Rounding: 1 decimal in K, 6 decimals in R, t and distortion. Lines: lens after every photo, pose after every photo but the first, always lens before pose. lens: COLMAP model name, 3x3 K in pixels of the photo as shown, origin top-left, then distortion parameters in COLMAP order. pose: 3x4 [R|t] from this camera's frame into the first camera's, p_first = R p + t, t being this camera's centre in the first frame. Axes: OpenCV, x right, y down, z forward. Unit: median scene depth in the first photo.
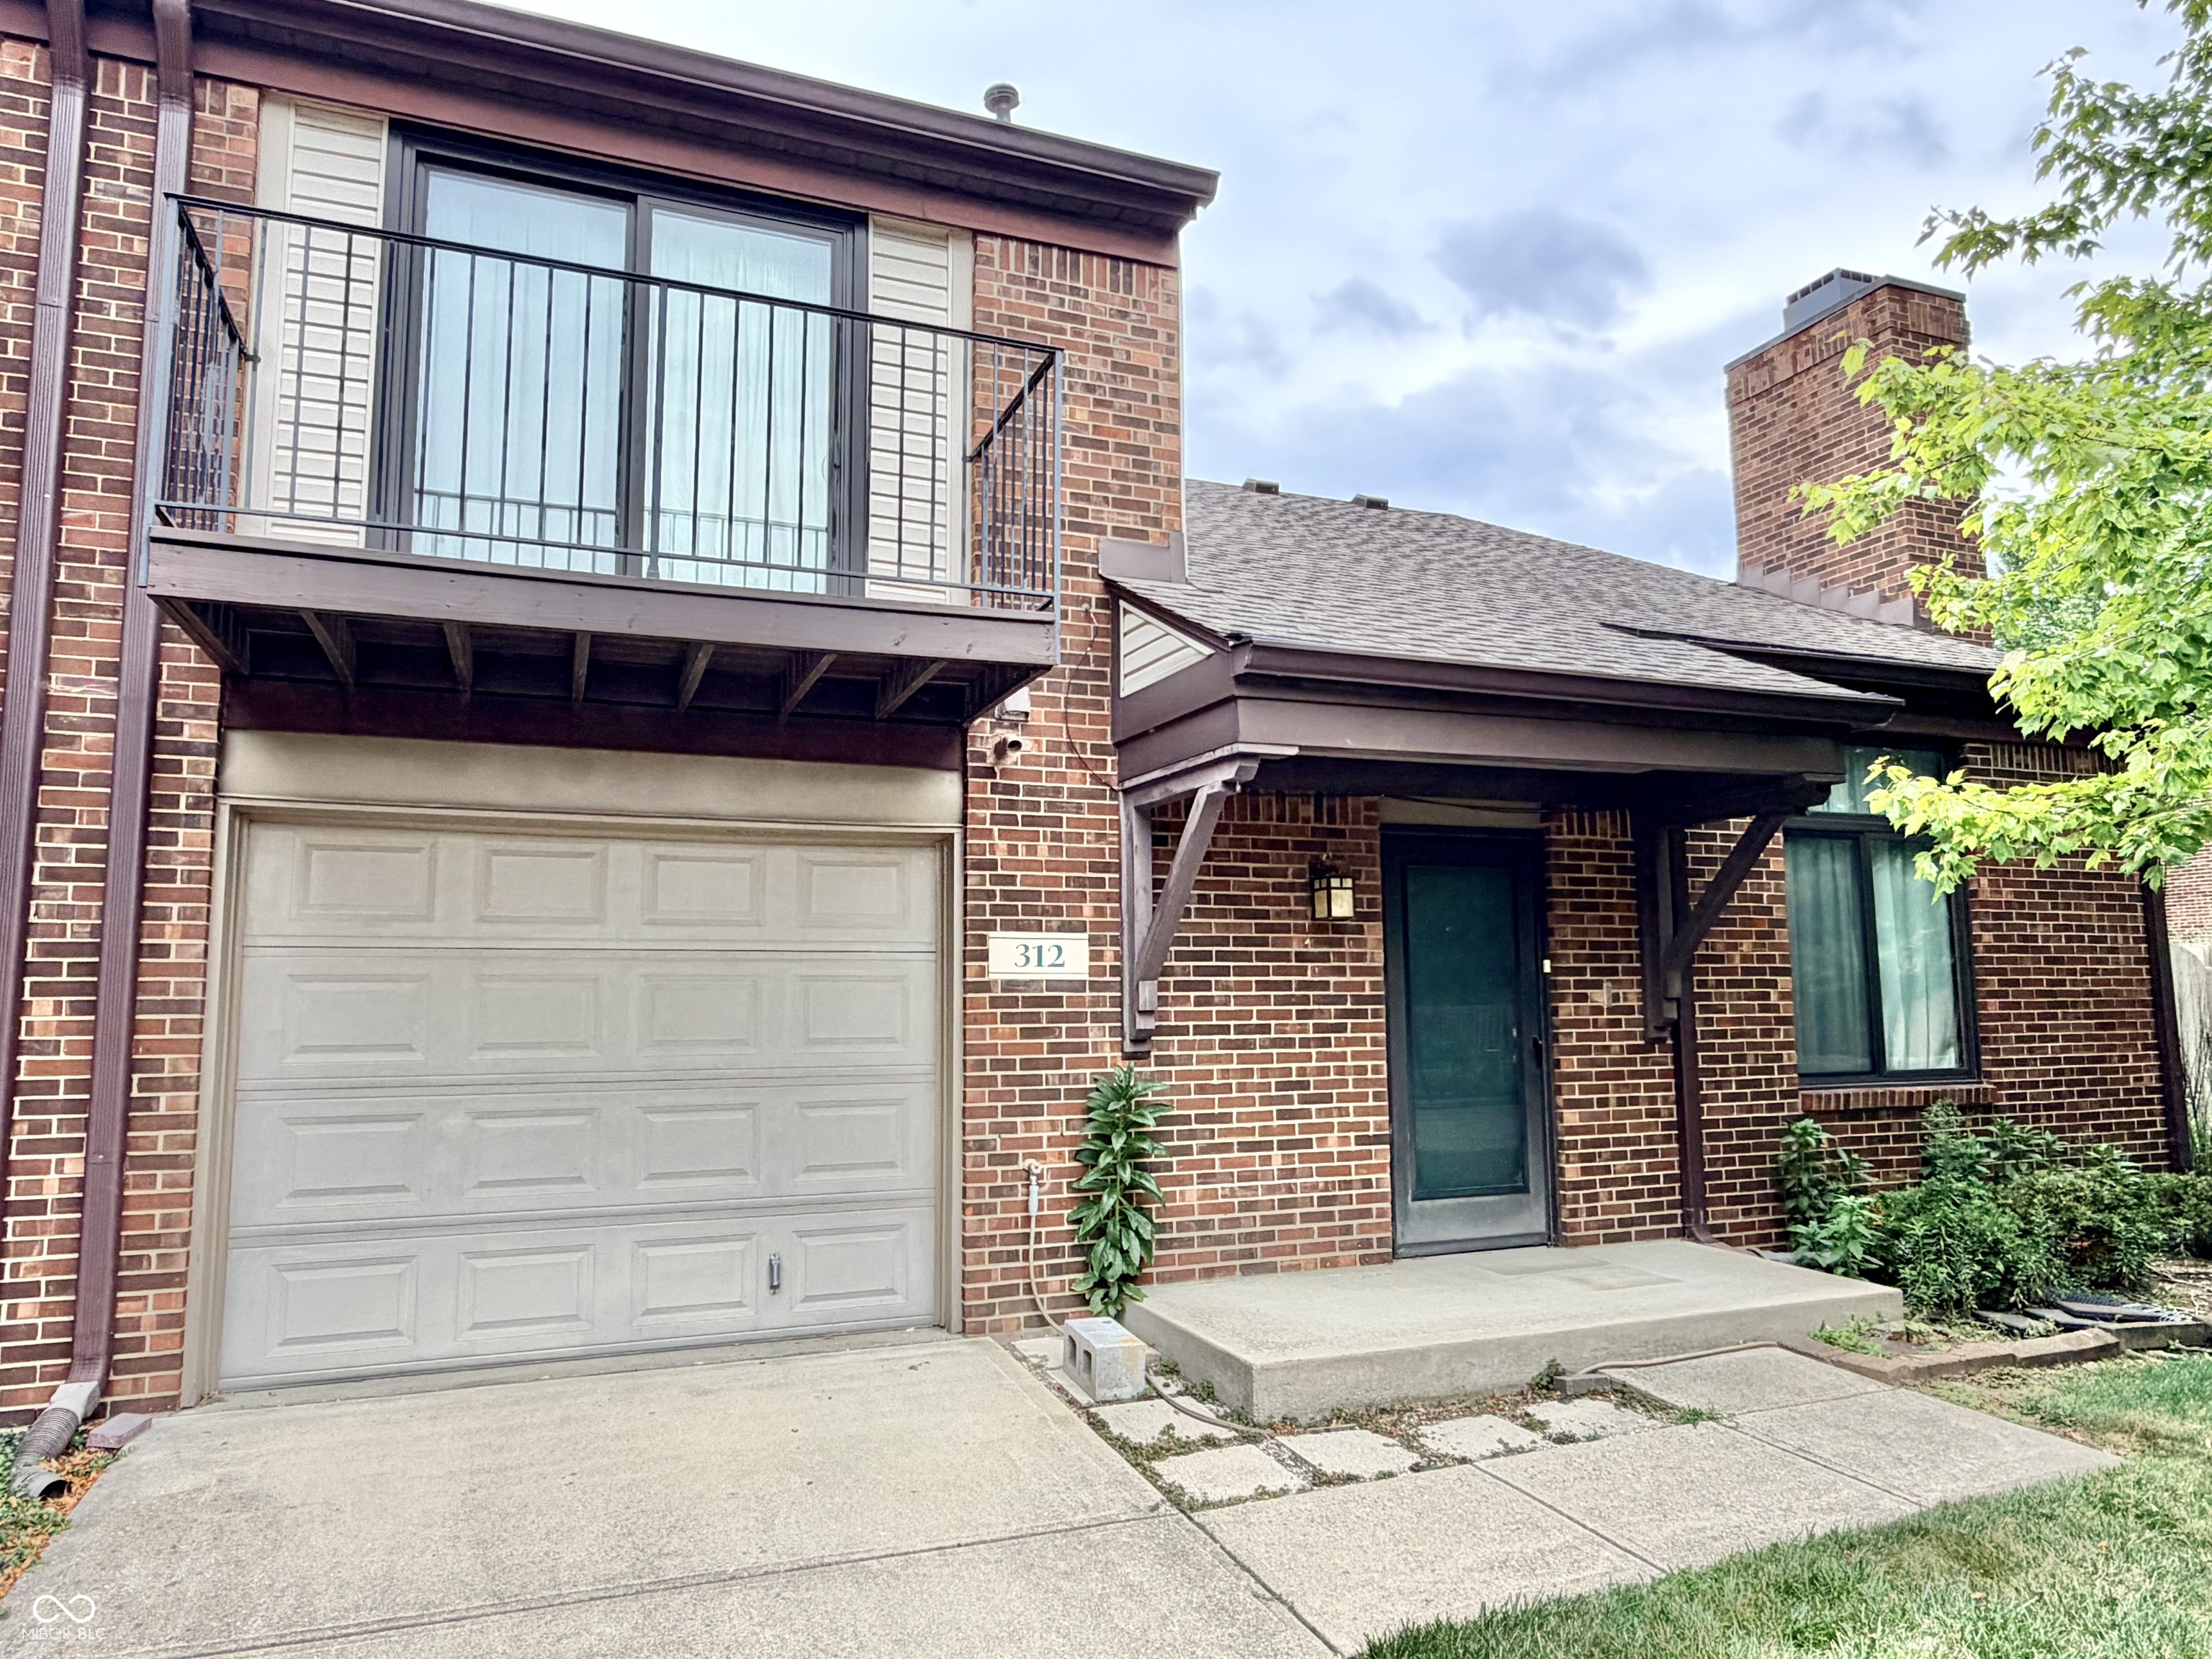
lens RADIAL K [[1420.9, 0, 1103.8], [0, 1420.9, 831.8], [0, 0, 1]] dist [0.020374, -0.001374]
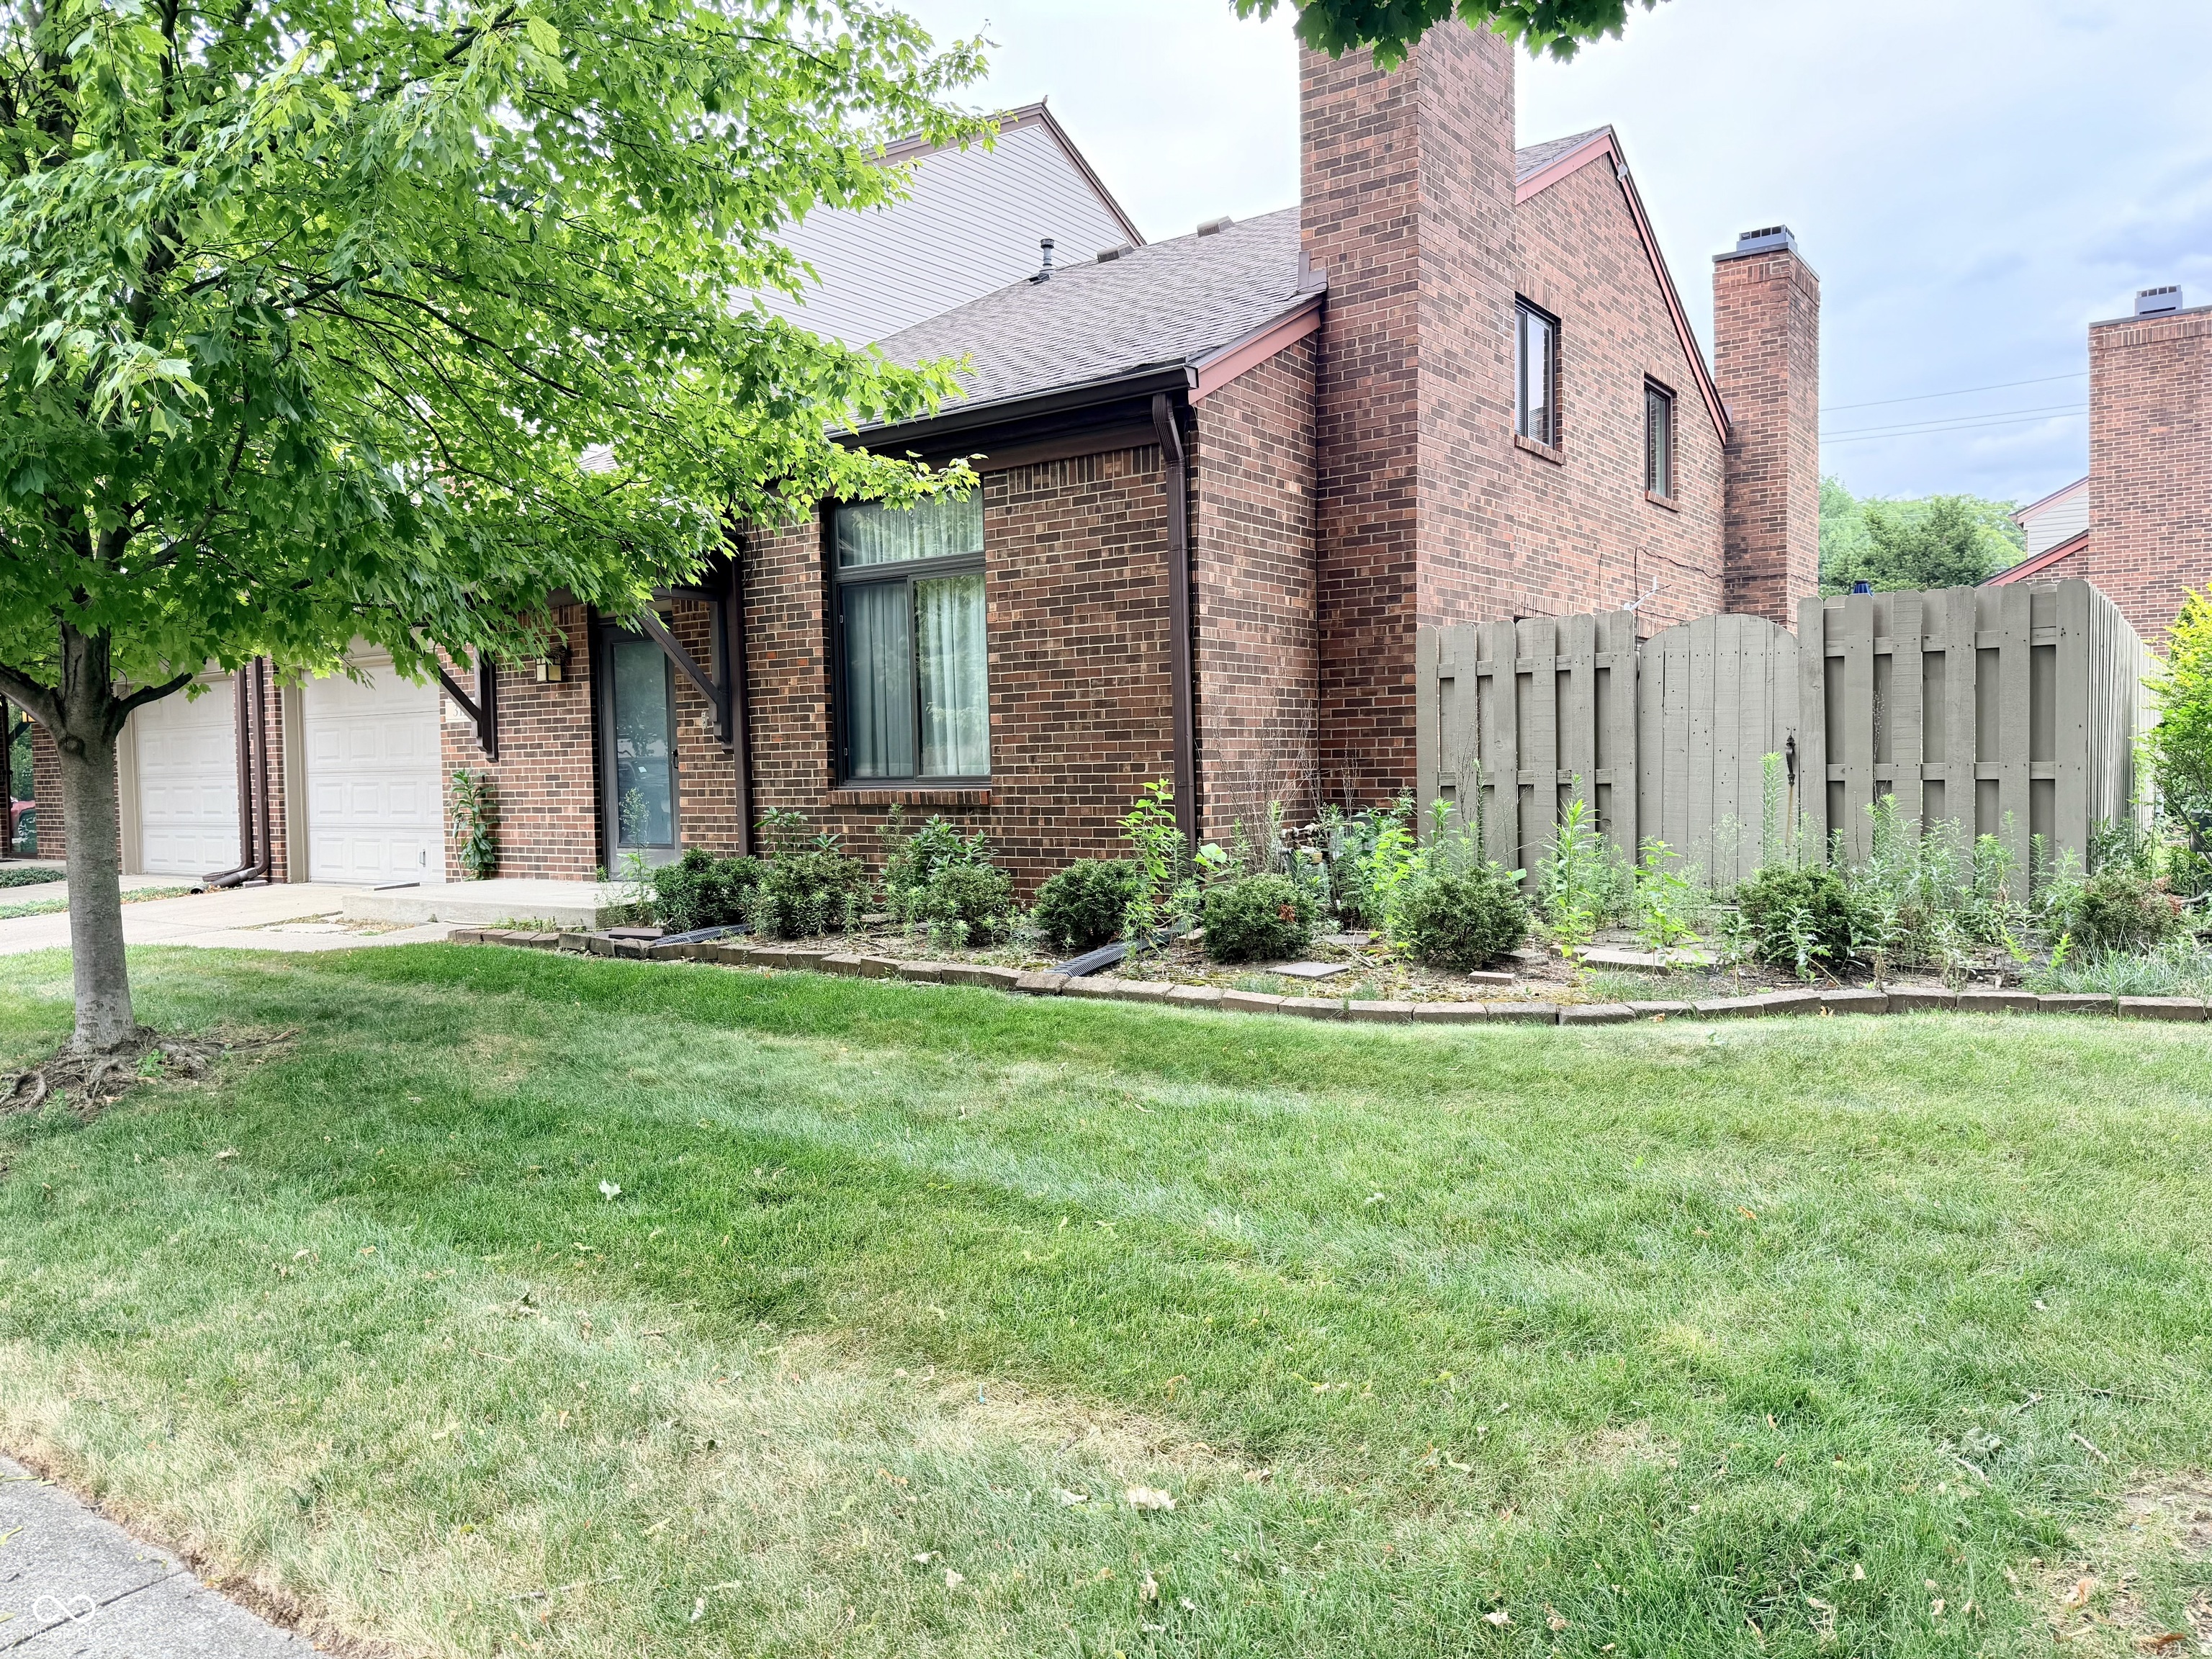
lens RADIAL K [[1579.7, 0, 1107.6], [0, 1579.7, 831.8], [0, 0, 1]] dist [0.050329, -0.004691]
pose [[0.543004, 0.037291, -0.838902, 2.236965], [0.118200, 0.985673, 0.120323, 0.092530], [0.831370, -0.164494, 0.530816, 0.535350]]
